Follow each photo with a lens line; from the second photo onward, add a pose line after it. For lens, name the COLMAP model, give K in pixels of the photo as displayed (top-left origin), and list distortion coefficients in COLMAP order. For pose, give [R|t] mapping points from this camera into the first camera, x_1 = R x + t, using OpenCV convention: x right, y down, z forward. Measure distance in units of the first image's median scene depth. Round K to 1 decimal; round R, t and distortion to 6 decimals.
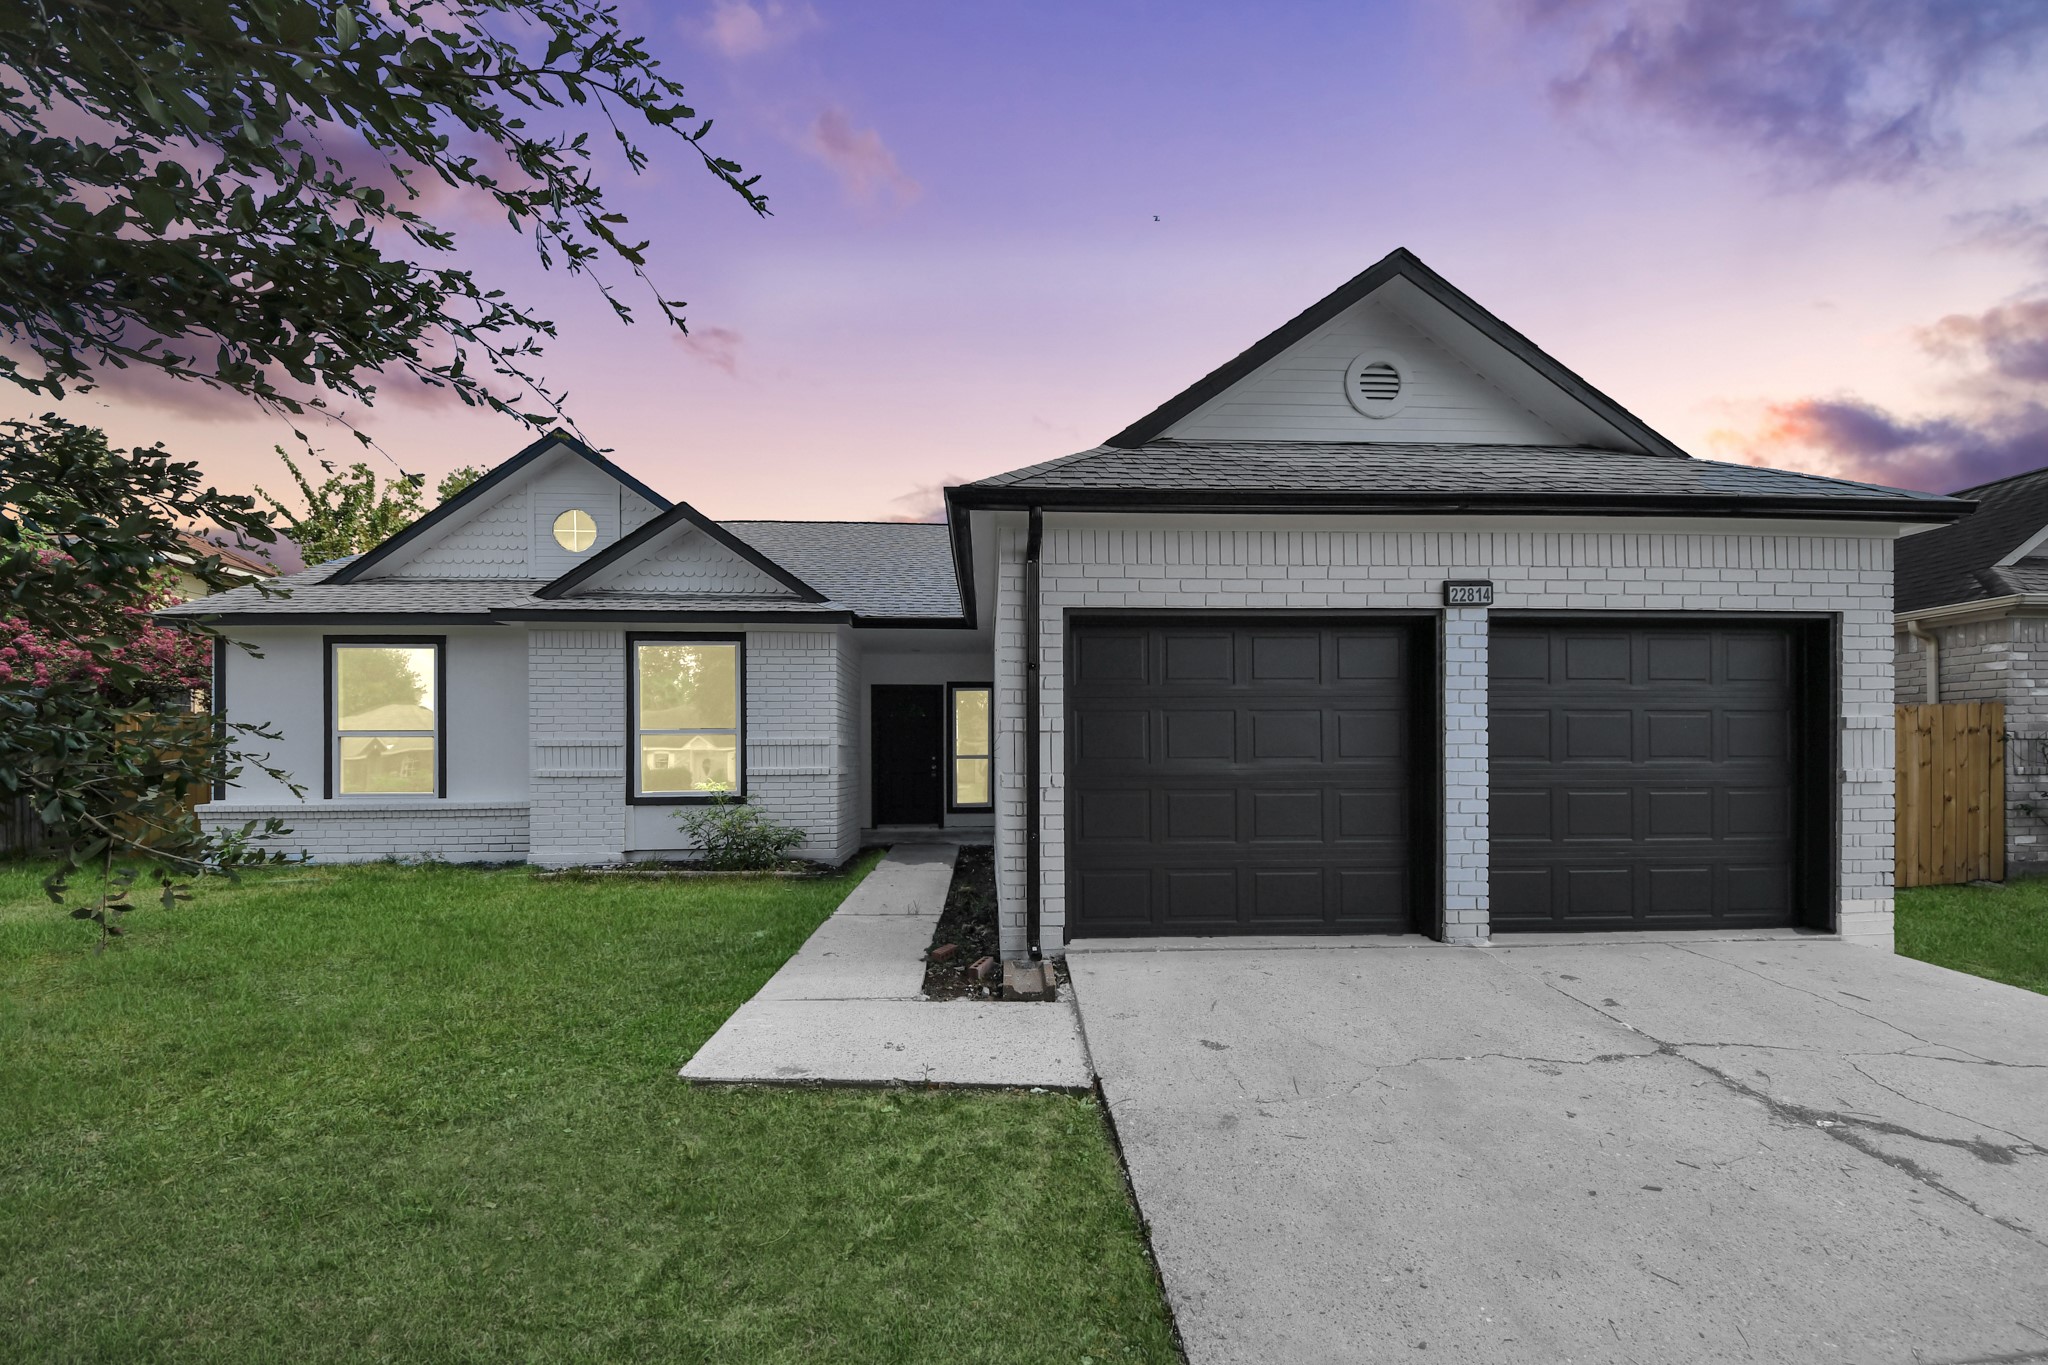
lens RADIAL K [[804.0, 0, 1023.6], [0, 804.0, 755.8], [0, 0, 1]] dist [-0.009611, -0.000171]
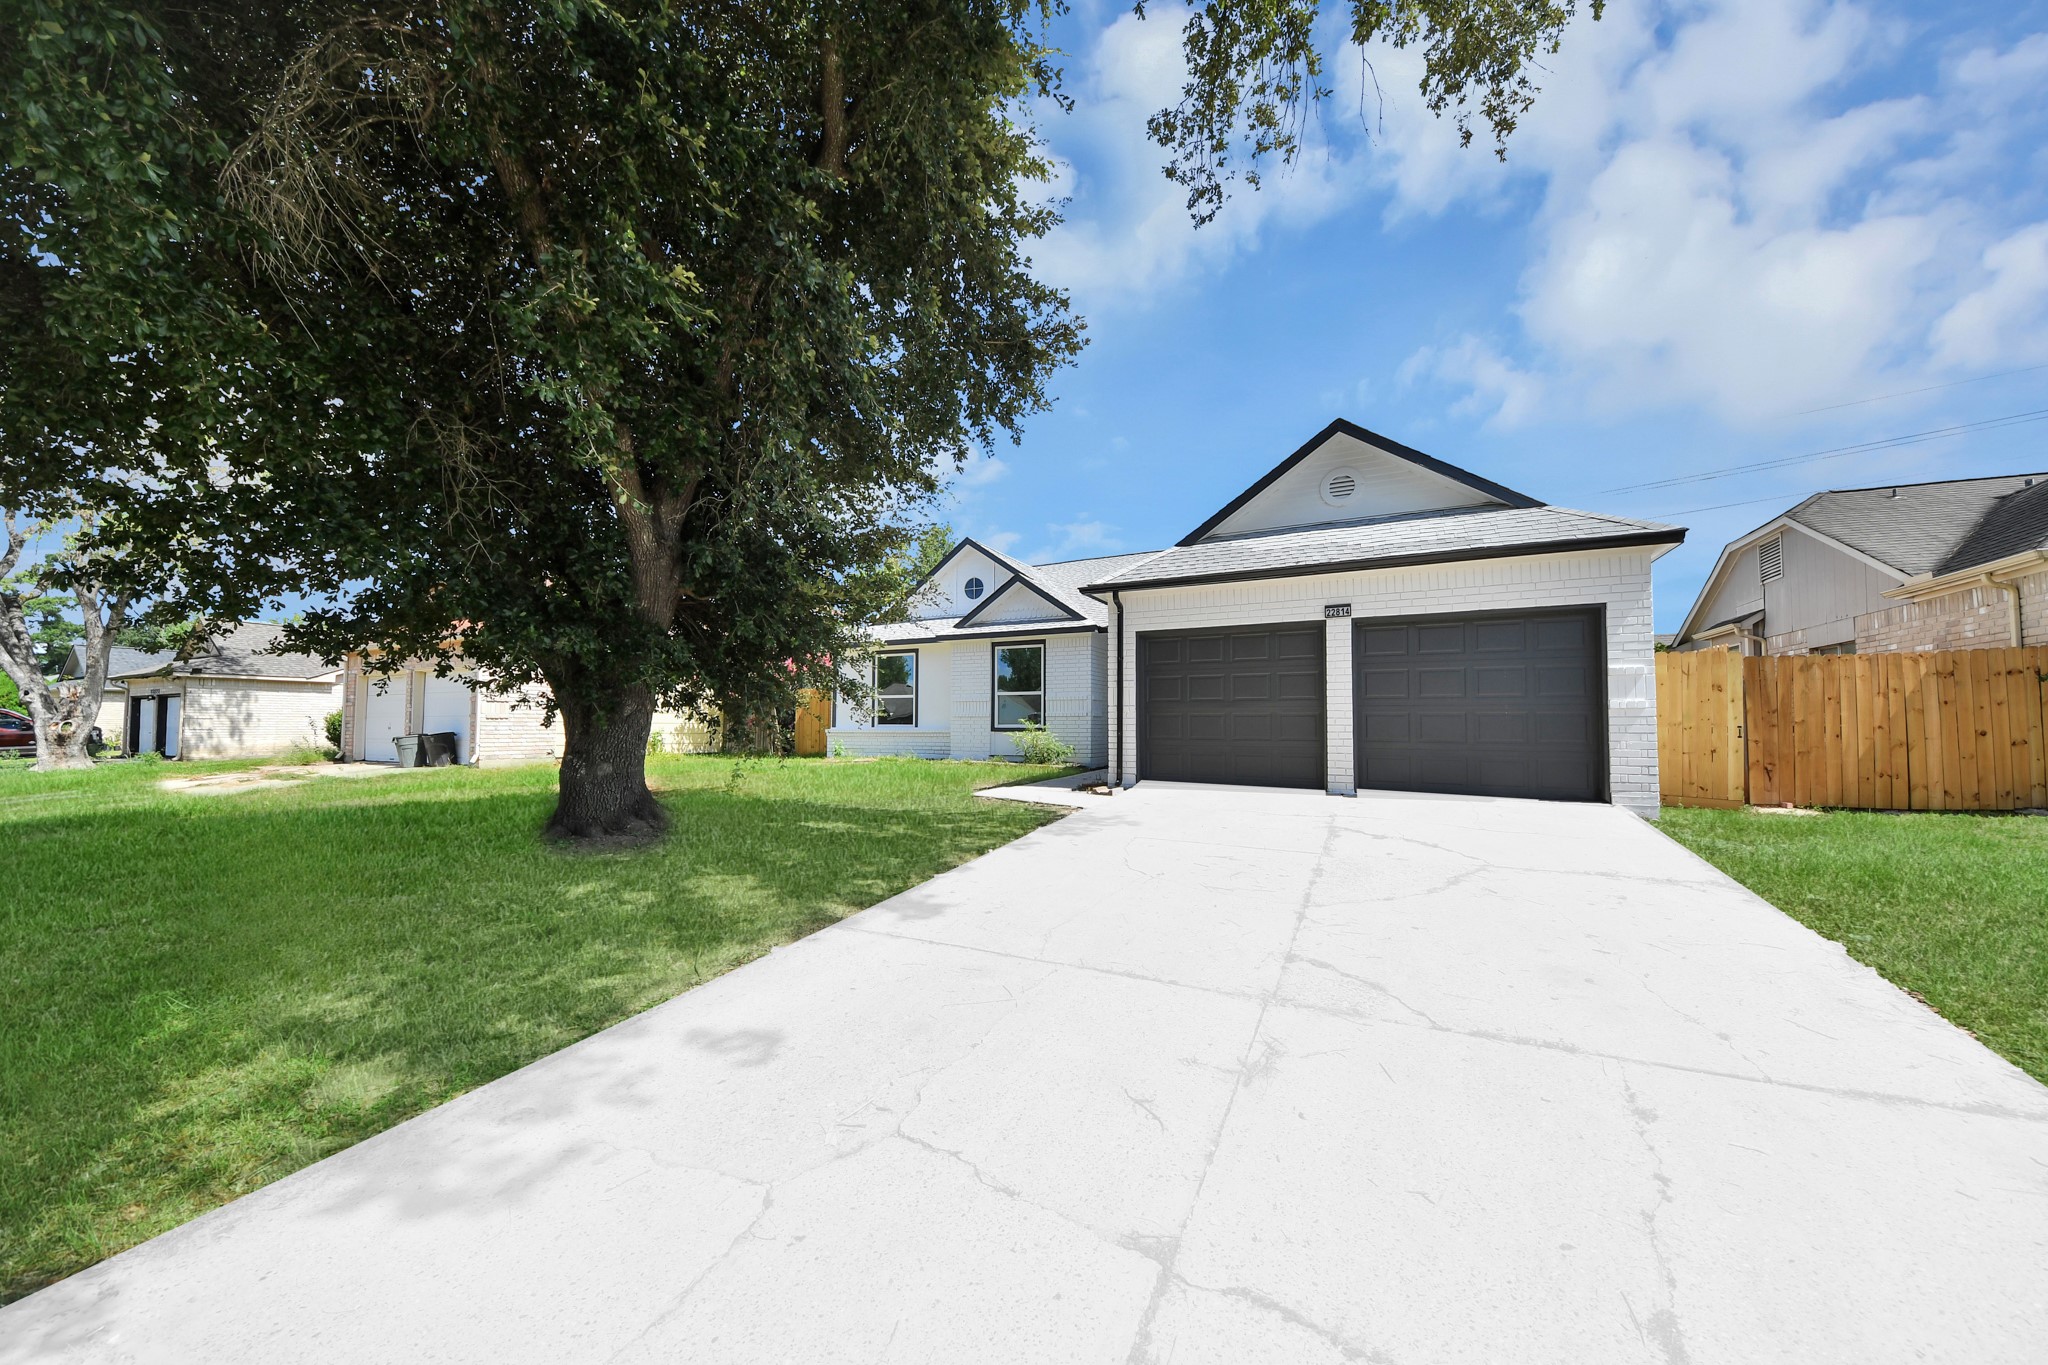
lens RADIAL K [[728.6, 0, 1020.9], [0, 728.6, 697.9], [0, 0, 1]] dist [0.025633, -0.016888]
pose [[0.861482, -0.011684, -0.507654, 0.783625], [-0.003840, 0.999557, -0.029521, 0.060542], [0.507774, 0.027381, 0.861055, -0.895773]]
